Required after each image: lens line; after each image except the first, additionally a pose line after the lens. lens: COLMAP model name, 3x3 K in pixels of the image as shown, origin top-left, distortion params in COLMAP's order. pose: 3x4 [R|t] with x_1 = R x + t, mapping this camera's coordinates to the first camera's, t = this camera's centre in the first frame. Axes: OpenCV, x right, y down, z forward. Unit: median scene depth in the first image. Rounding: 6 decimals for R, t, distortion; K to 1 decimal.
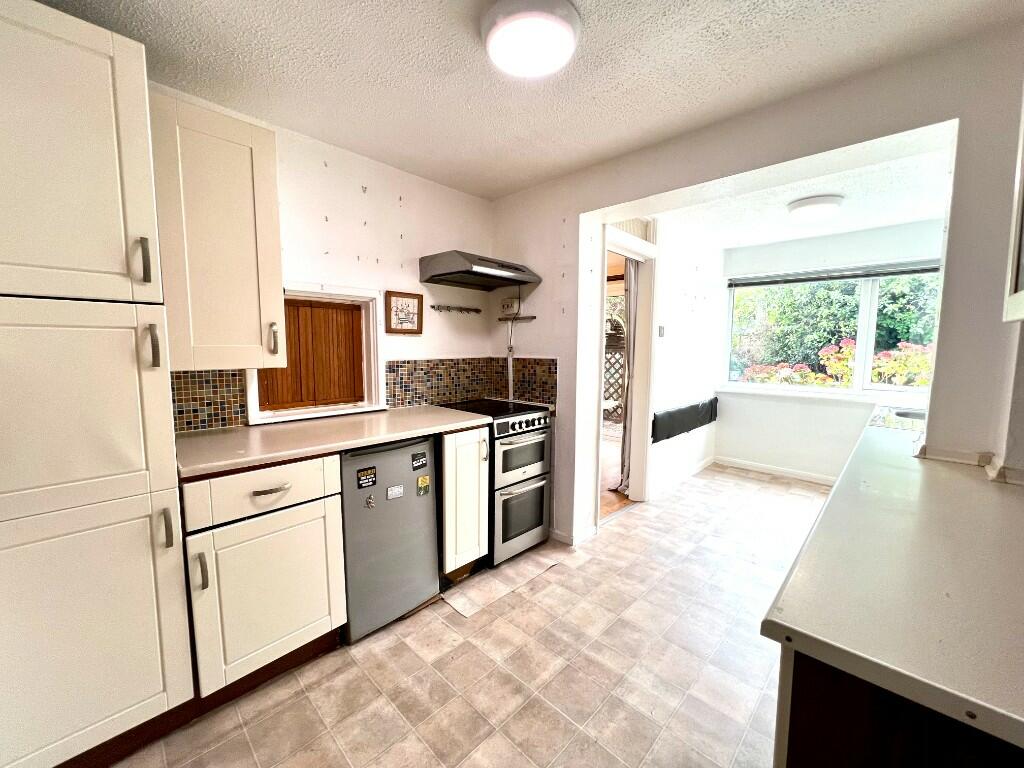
lens RADIAL K [[409.8, 0, 509.6], [0, 409.8, 384.2], [0, 0, 1]] dist [-0.002889, -0.000552]
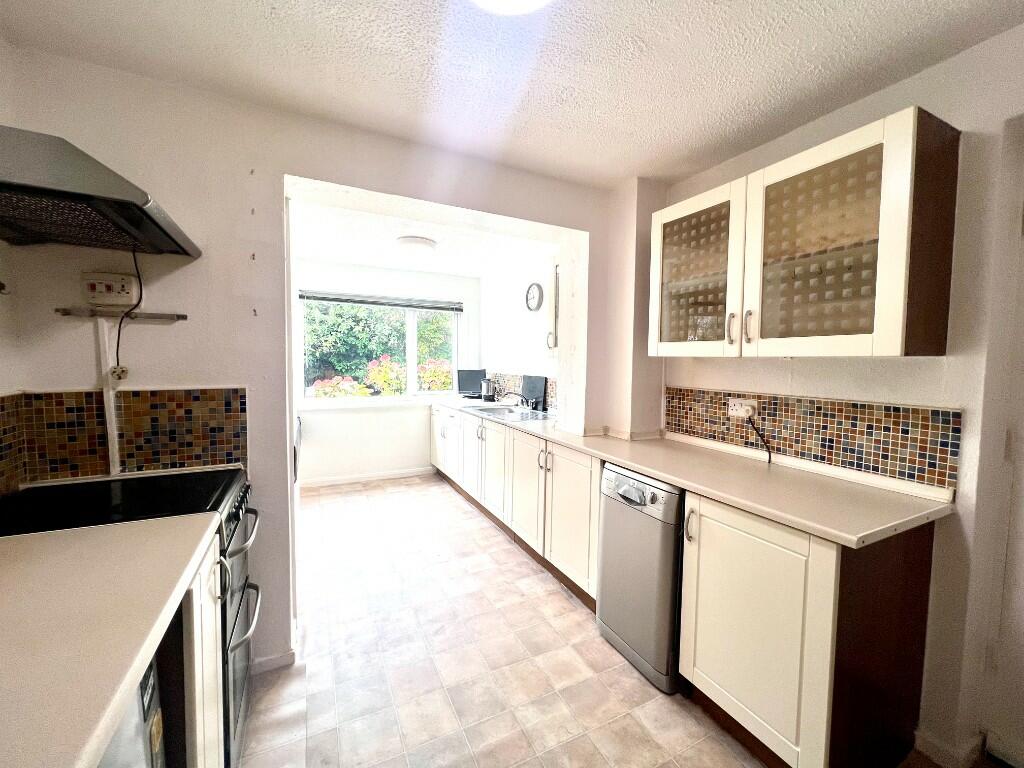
lens RADIAL K [[409.8, 0, 510.0], [0, 409.8, 384.5], [0, 0, 1]] dist [-0.002889, -0.000552]
pose [[0.332106, -0.056227, 0.941565, -0.317174], [0.077577, 0.996468, 0.032143, -0.053085], [-0.940047, 0.062368, 0.335295, 0.388308]]
